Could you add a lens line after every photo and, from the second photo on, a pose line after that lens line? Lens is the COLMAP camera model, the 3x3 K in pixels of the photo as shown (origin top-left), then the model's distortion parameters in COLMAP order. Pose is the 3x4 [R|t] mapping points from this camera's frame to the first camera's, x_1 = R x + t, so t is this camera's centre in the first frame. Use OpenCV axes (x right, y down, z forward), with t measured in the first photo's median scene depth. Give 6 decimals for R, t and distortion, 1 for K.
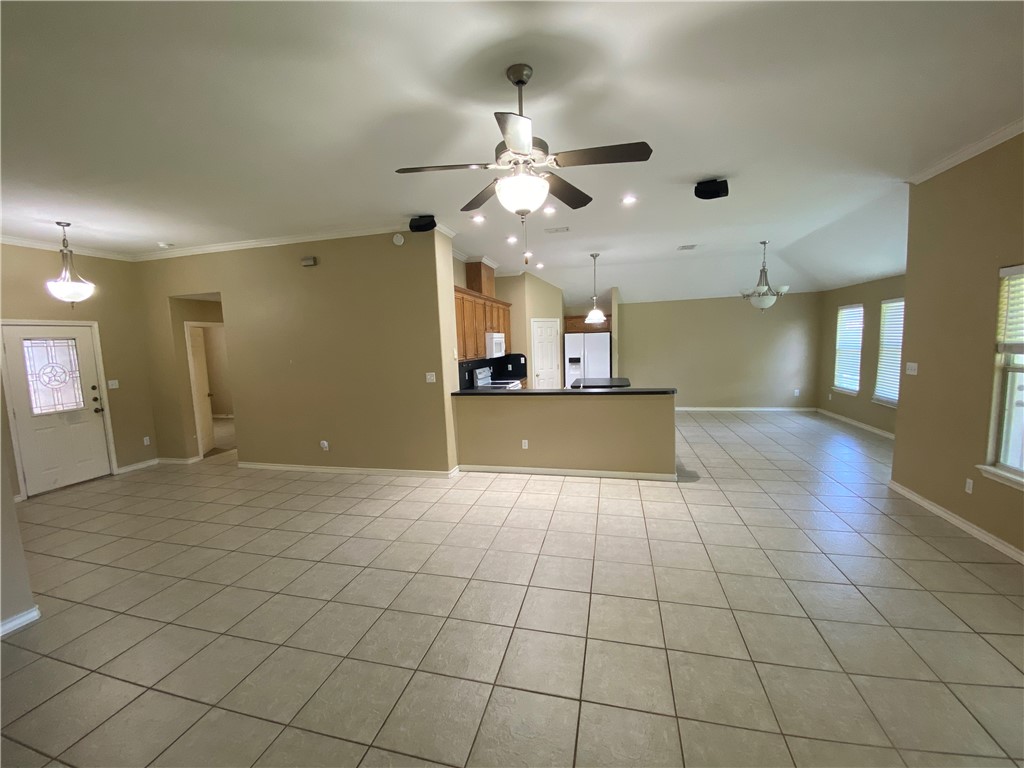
lens RADIAL K [[411.8, 0, 507.7], [0, 411.8, 386.2], [0, 0, 1]] dist [0.051126, -0.041141]
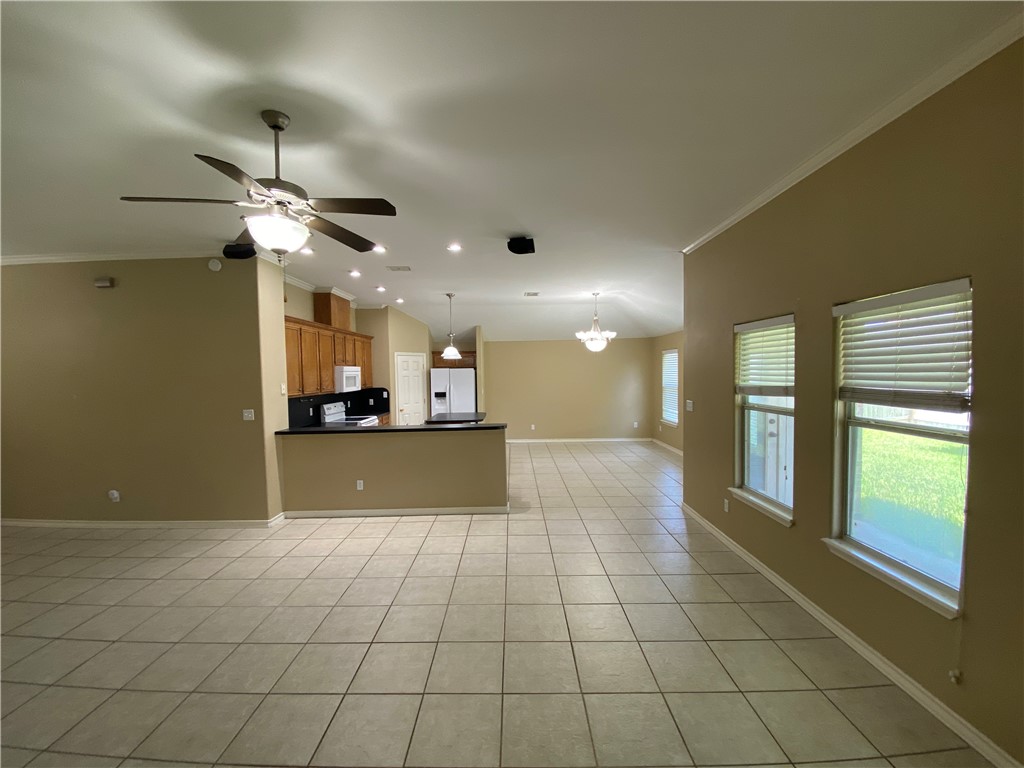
lens RADIAL K [[411.8, 0, 507.7], [0, 411.8, 386.2], [0, 0, 1]] dist [0.051126, -0.041141]
pose [[0.971941, 0.009985, 0.235012, 0.142154], [0.008315, 0.997016, -0.076748, -0.008784], [-0.235077, 0.076549, 0.968958, -0.025870]]
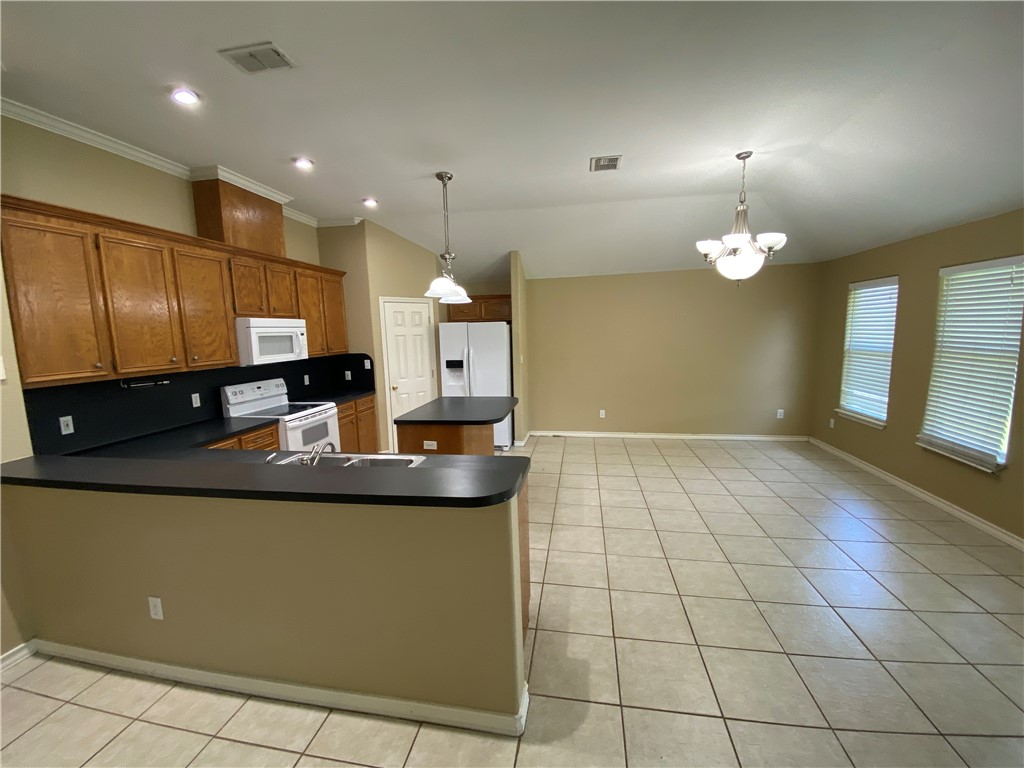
lens RADIAL K [[411.8, 0, 507.7], [0, 411.8, 386.2], [0, 0, 1]] dist [0.051126, -0.041141]
pose [[0.997588, -0.001374, 0.069399, 0.332352], [-0.000174, 0.999752, 0.022289, -0.070998], [-0.069413, -0.022248, 0.997340, 0.580885]]
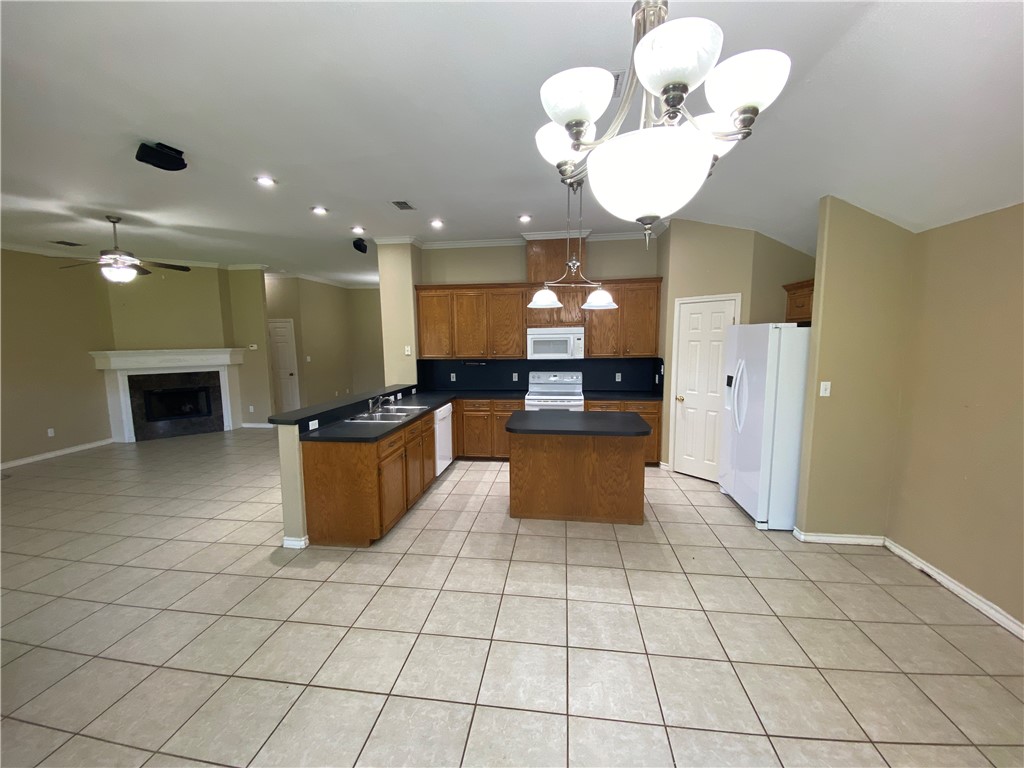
lens RADIAL K [[411.8, 0, 507.7], [0, 411.8, 386.2], [0, 0, 1]] dist [0.051126, -0.041141]
pose [[0.109069, 0.146341, -0.983203, 0.999964], [-0.099998, 0.985702, 0.135620, -0.161370], [0.988992, 0.083527, 0.122143, 1.138802]]
